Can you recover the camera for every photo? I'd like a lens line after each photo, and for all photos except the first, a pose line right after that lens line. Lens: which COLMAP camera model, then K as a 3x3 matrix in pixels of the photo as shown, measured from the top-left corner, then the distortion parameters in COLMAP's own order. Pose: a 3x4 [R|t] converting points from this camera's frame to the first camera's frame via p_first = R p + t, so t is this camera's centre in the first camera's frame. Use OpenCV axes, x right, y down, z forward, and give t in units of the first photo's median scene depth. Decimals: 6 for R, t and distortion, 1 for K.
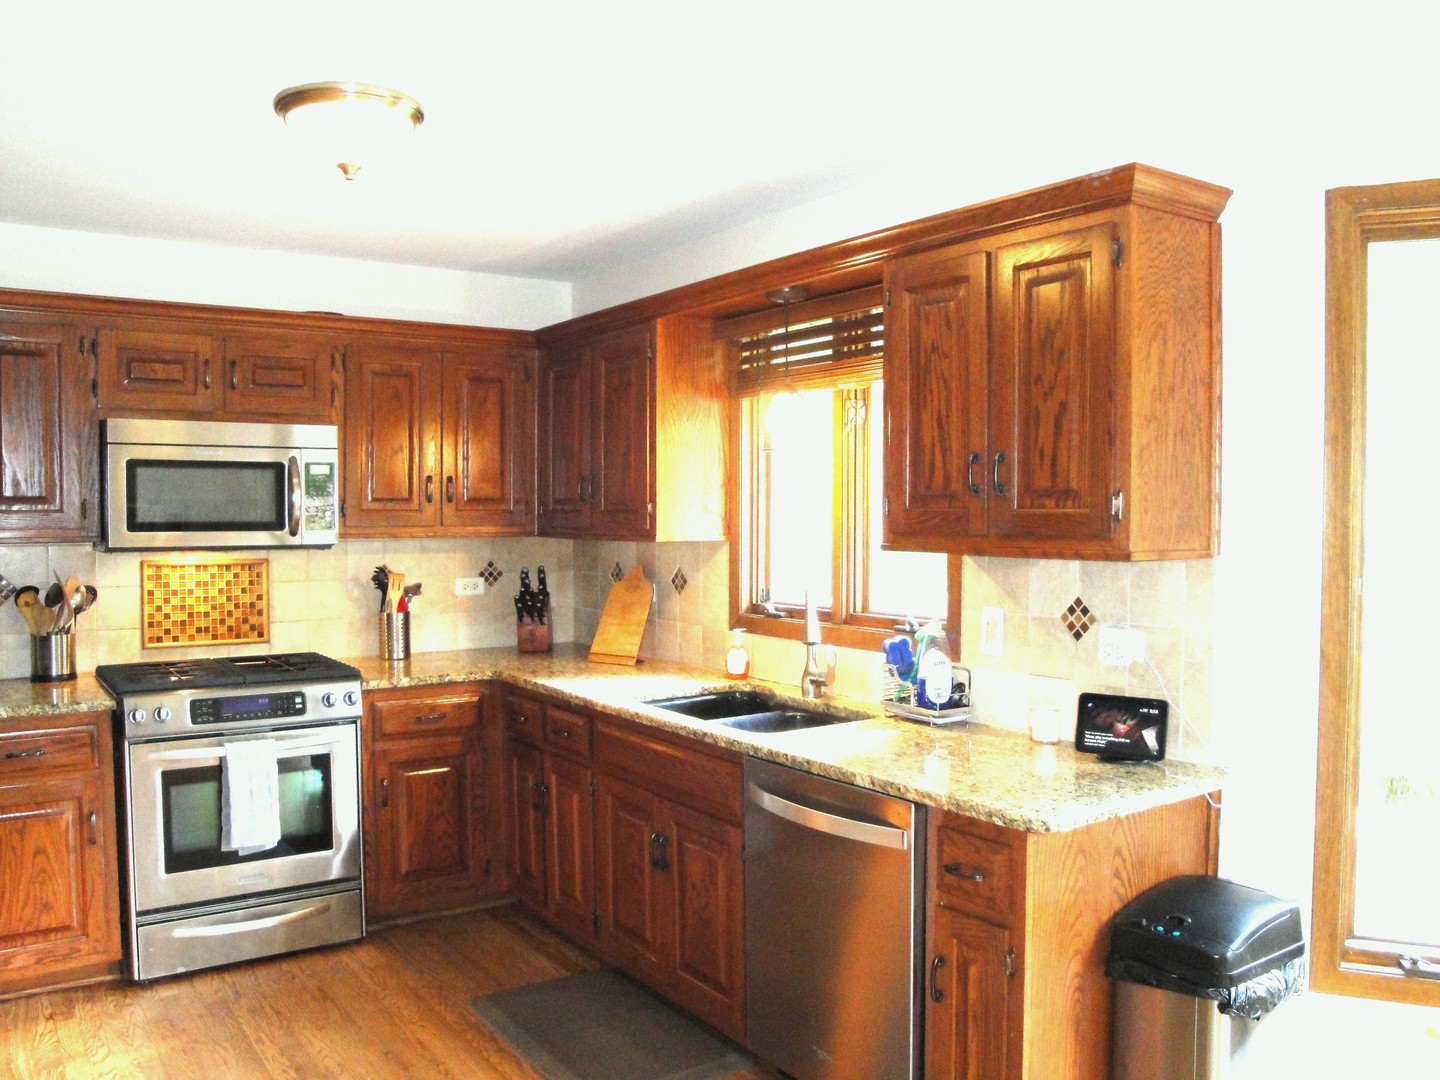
lens RADIAL K [[1185.1, 0, 712.1], [0, 1185.1, 557.3], [0, 0, 1]] dist [-0.170614, 0.159751]
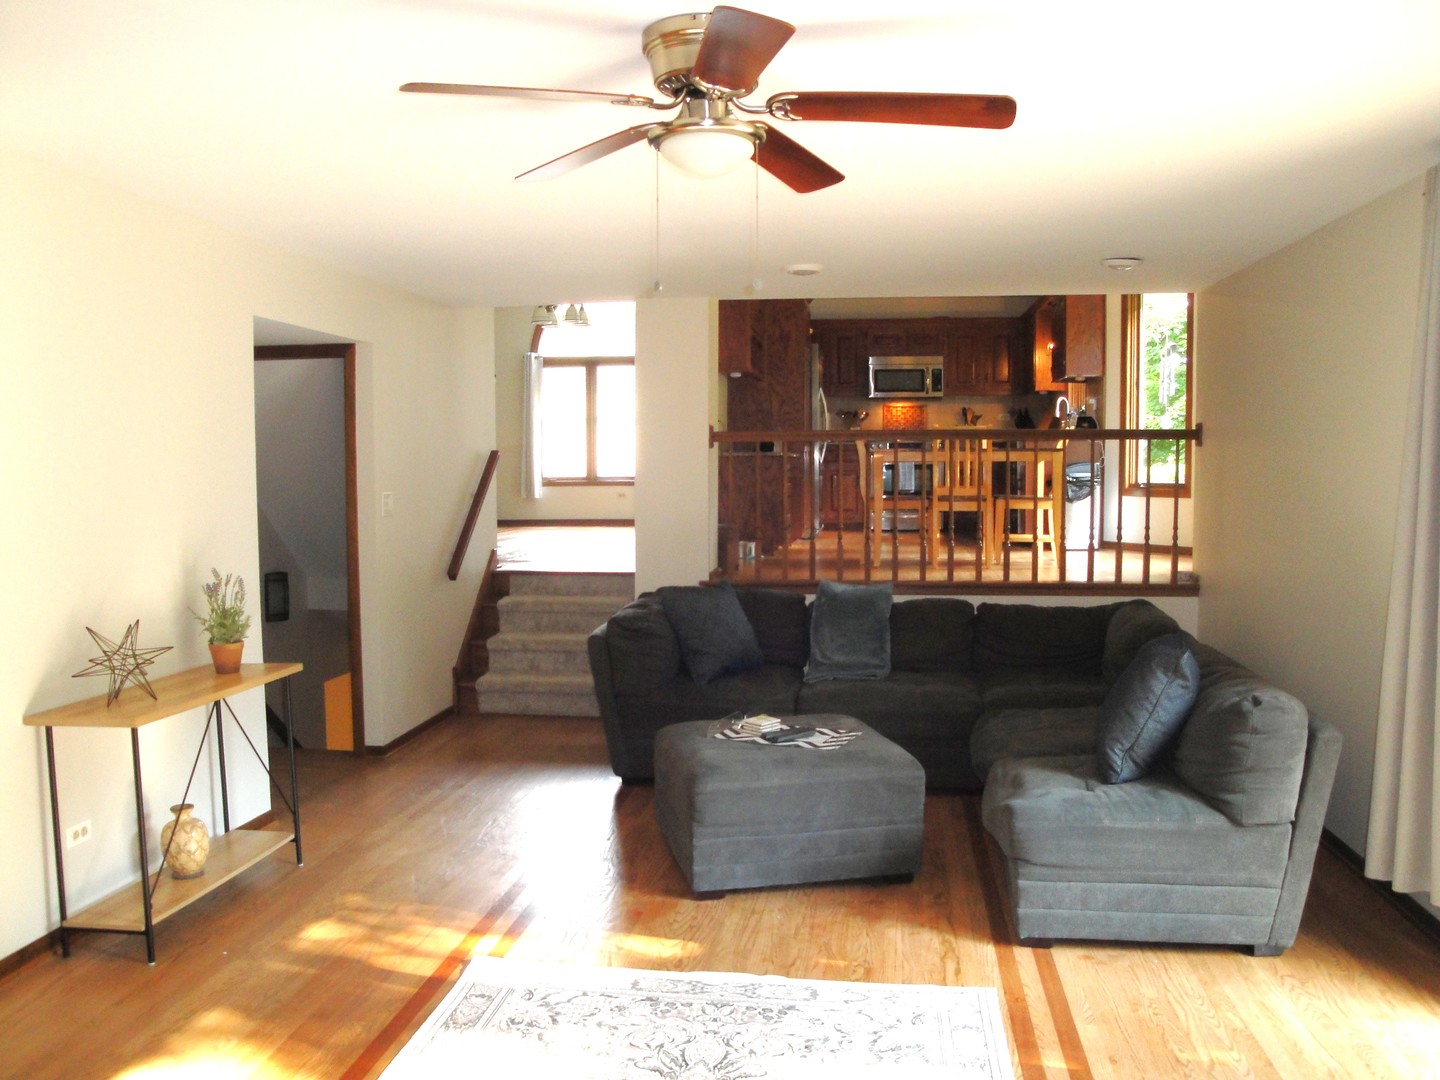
lens RADIAL K [[1185.1, 0, 712.1], [0, 1185.1, 557.3], [0, 0, 1]] dist [-0.170614, 0.159751]
pose [[0.736405, 0.048873, -0.674773, 1.250766], [-0.018359, 0.998464, 0.052283, 0.245500], [0.676292, -0.026113, 0.736171, -1.554116]]
